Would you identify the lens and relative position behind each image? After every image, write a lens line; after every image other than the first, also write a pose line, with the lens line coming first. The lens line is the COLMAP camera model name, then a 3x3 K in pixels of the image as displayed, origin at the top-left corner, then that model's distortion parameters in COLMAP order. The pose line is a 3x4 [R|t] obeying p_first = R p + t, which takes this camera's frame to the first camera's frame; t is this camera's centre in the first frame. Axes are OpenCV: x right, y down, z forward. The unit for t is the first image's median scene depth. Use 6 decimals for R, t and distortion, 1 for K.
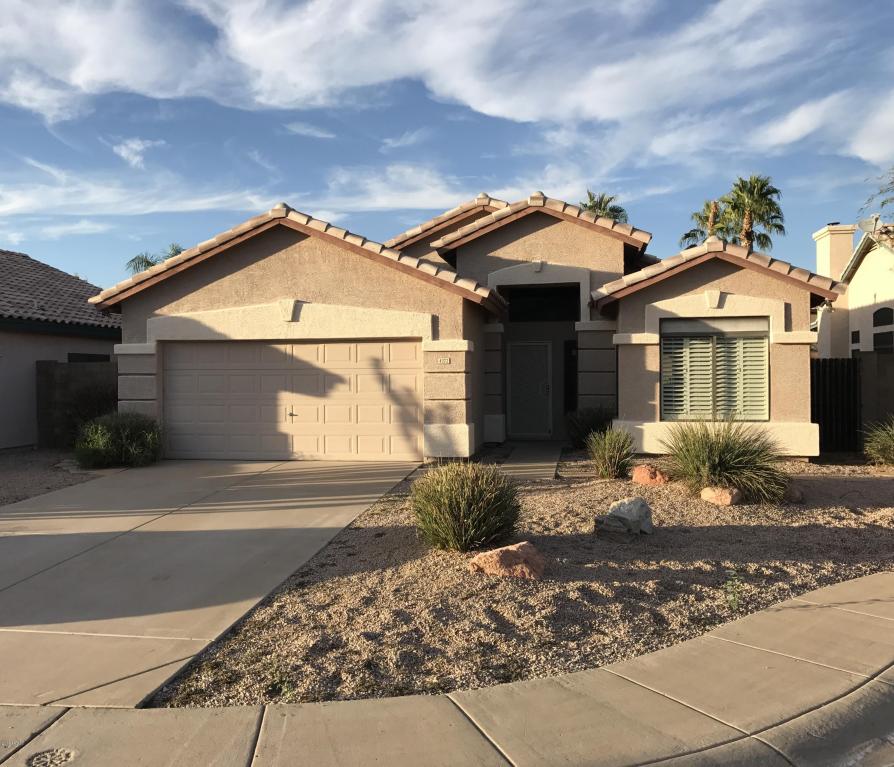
lens RADIAL K [[803.2, 0, 431.5], [0, 803.2, 384.8], [0, 0, 1]] dist [0.021356, -0.005356]
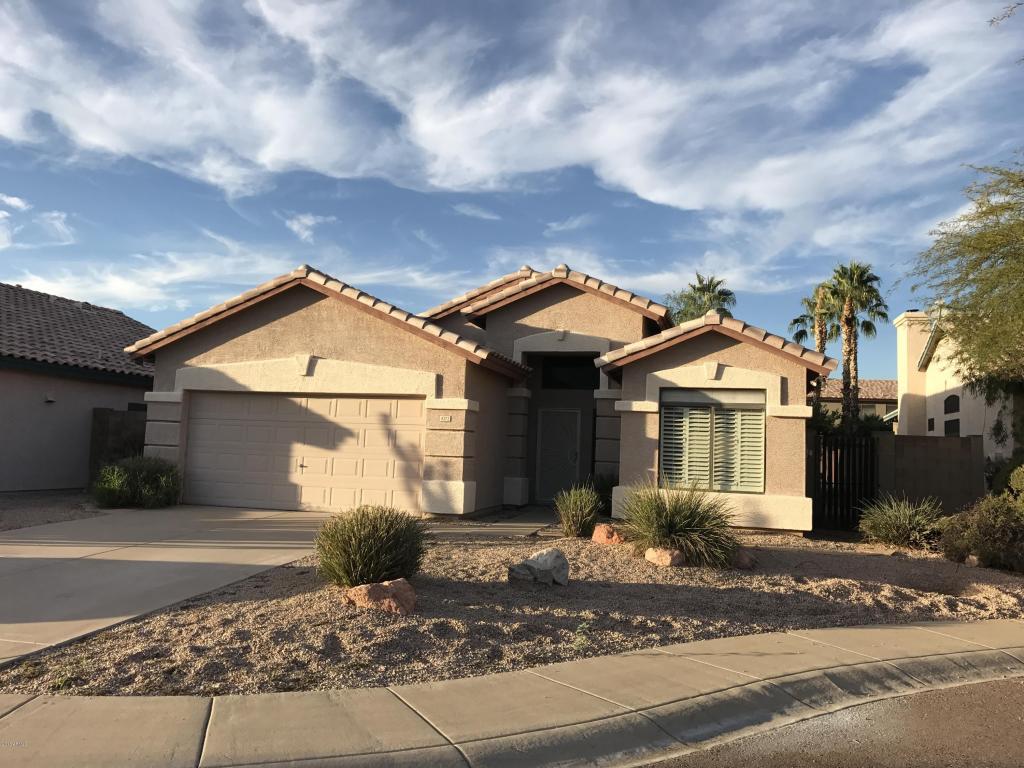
lens RADIAL K [[813.6, 0, 550.5], [0, 813.6, 380.9], [0, 0, 1]] dist [0.062025, -0.105840]
pose [[0.997545, 0.040461, -0.057149, 0.195915], [-0.046262, 0.993488, -0.104118, 0.023117], [0.052565, 0.106506, 0.992922, -0.038278]]
